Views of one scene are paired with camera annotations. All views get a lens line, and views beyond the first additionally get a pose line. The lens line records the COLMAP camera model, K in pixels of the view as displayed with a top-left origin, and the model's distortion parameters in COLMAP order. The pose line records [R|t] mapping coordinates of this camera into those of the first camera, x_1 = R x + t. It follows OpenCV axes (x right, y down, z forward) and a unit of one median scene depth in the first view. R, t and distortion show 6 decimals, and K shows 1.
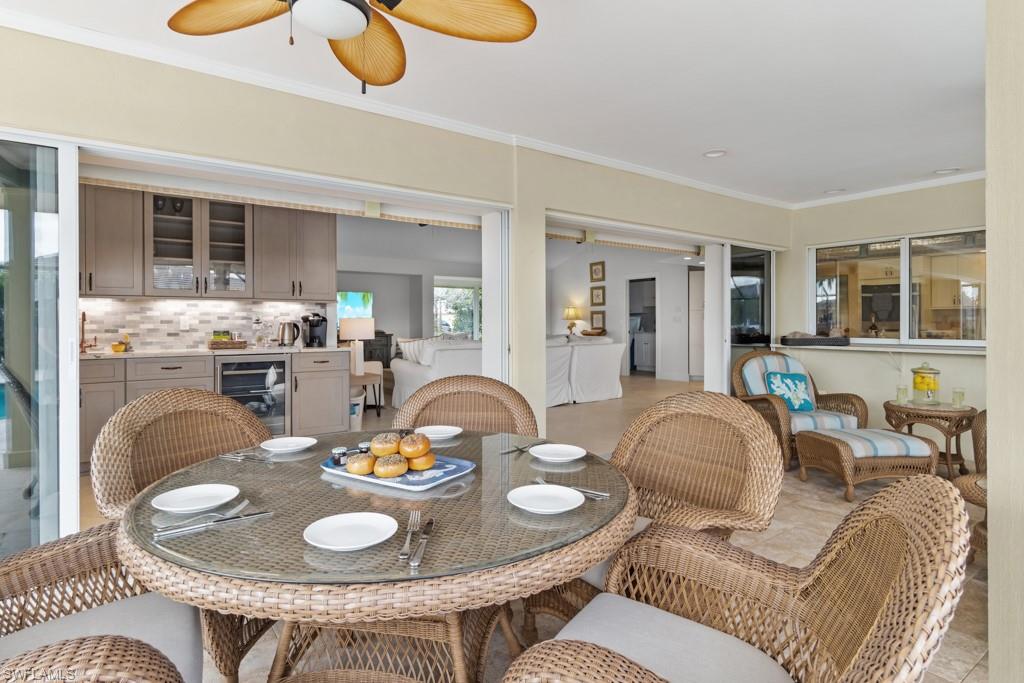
lens RADIAL K [[541.7, 0, 508.0], [0, 541.7, 324.5], [0, 0, 1]] dist [-0.001338, 0.000398]
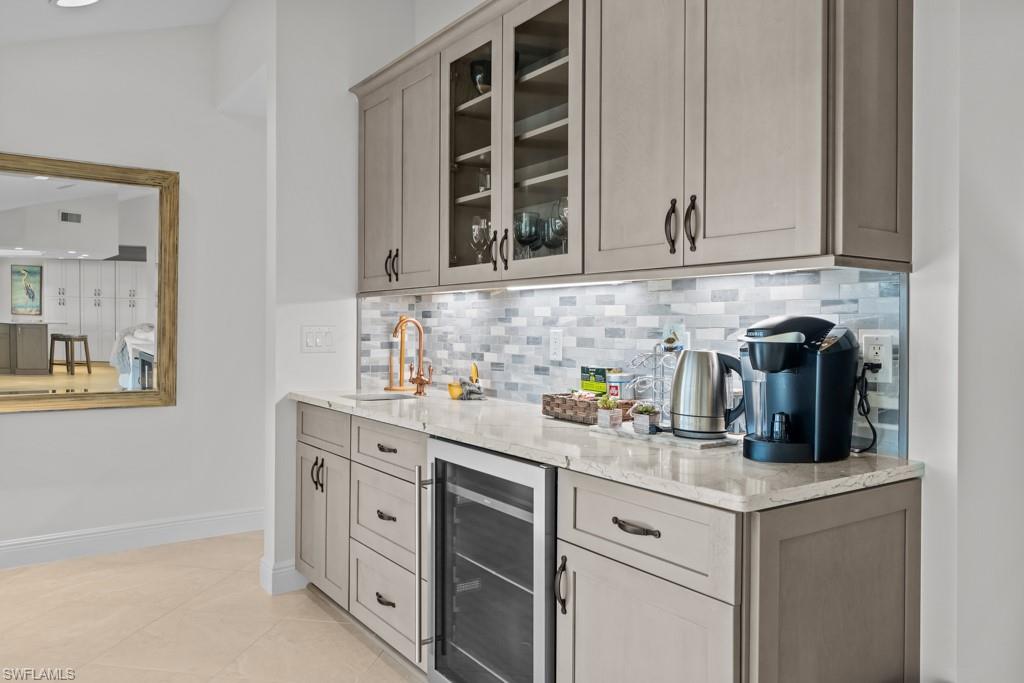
lens RADIAL K [[750.8, 0, 509.7], [0, 750.8, 323.1], [0, 0, 1]] dist [0.002128, 0.000510]
pose [[-0.028666, 0.003127, -0.999584, -0.022343], [-0.003065, 0.999990, 0.003217, -0.020432], [0.999584, 0.003156, -0.028656, 0.983654]]
